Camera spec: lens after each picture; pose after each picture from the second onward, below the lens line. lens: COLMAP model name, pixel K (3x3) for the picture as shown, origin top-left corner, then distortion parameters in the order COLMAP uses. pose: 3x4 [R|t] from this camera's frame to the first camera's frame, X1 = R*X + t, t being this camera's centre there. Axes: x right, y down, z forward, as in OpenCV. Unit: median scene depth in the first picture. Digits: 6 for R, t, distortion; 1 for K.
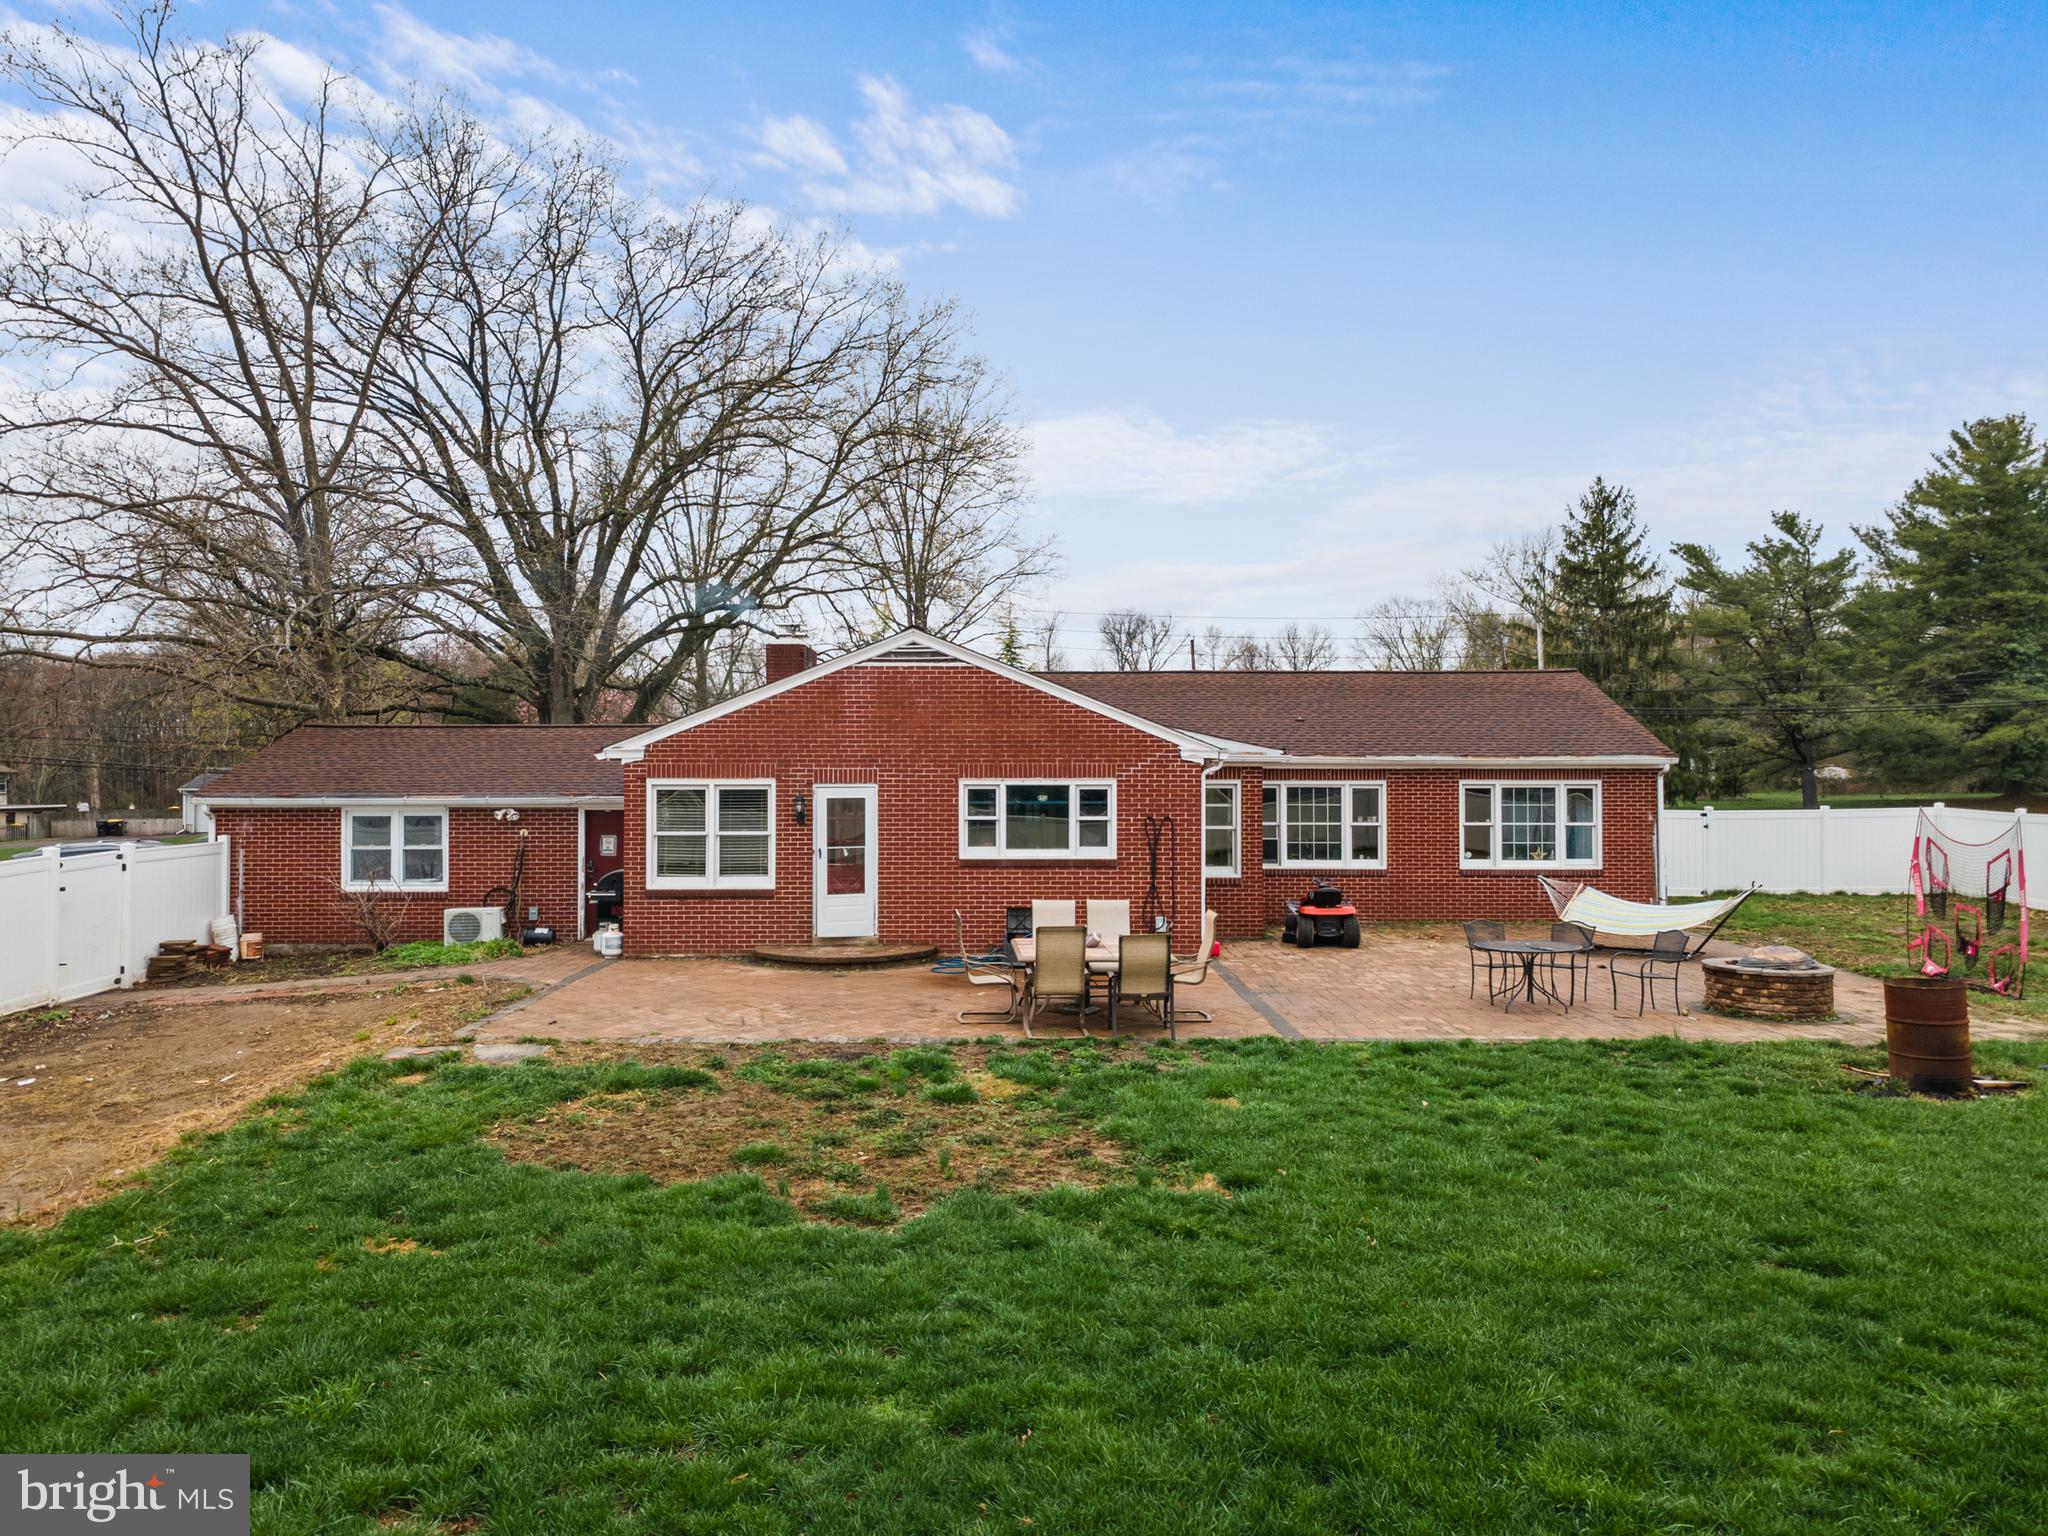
lens RADIAL K [[1485.8, 0, 1015.7], [0, 1485.8, 764.7], [0, 0, 1]] dist [0.029801, 0.025237]
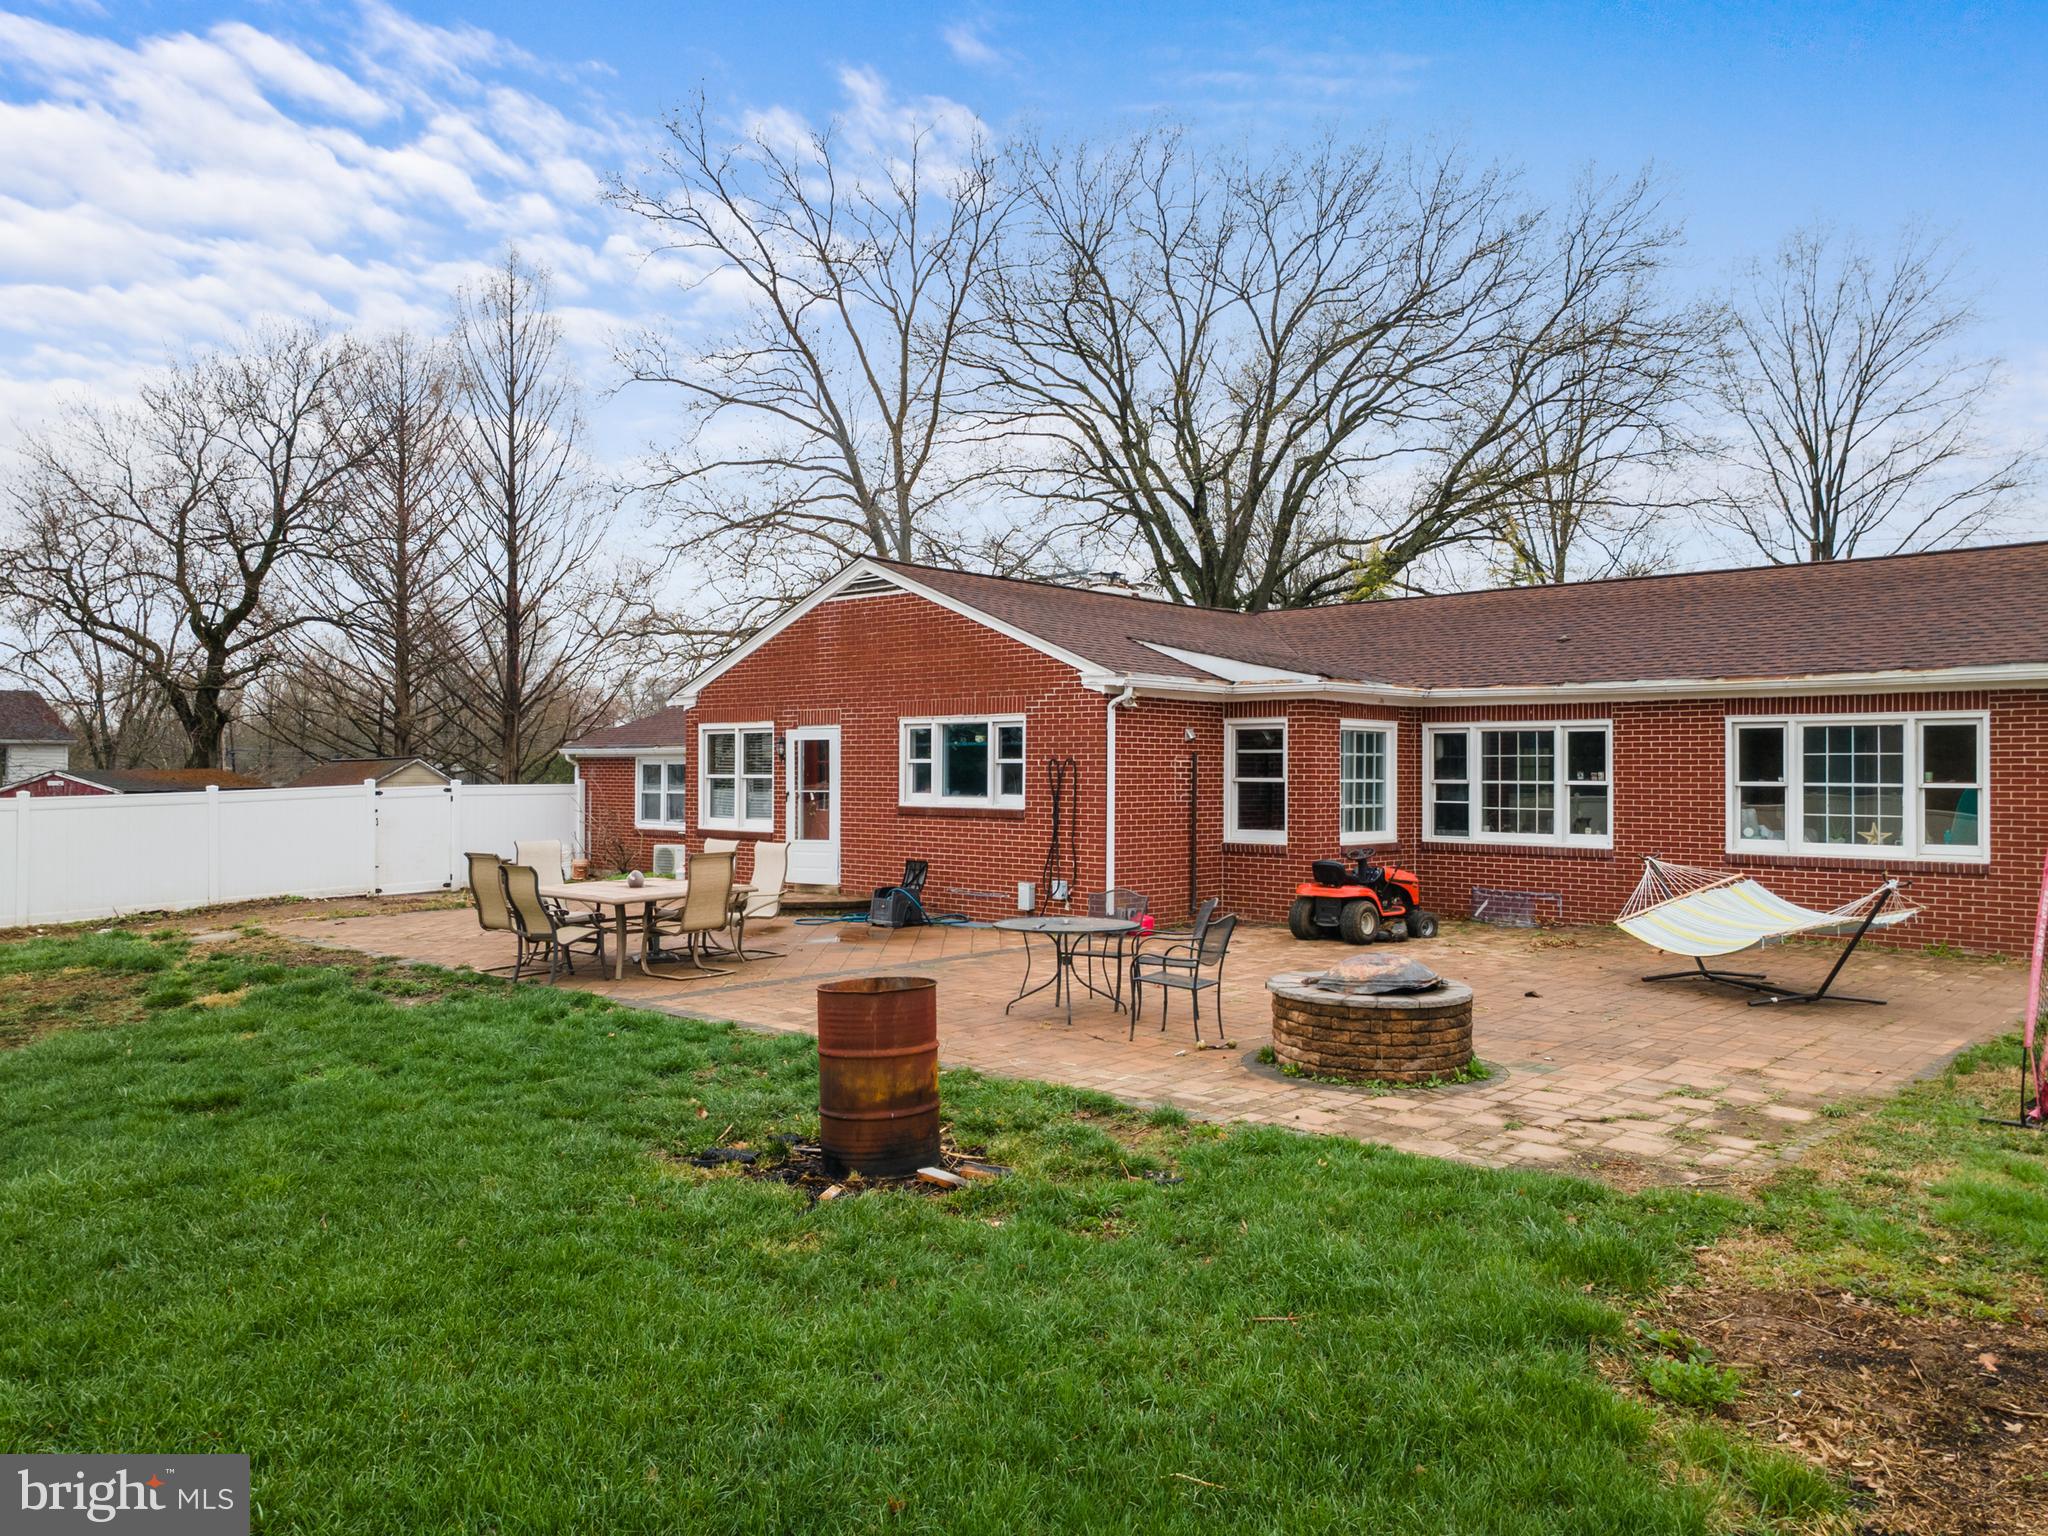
lens RADIAL K [[1485.8, 0, 1015.7], [0, 1485.8, 764.7], [0, 0, 1]] dist [0.029801, 0.025237]
pose [[0.720513, -0.000281, -0.693441, 0.642592], [0.000828, 1.000000, 0.000455, 0.037685], [0.693440, -0.000903, 0.720513, 0.389781]]
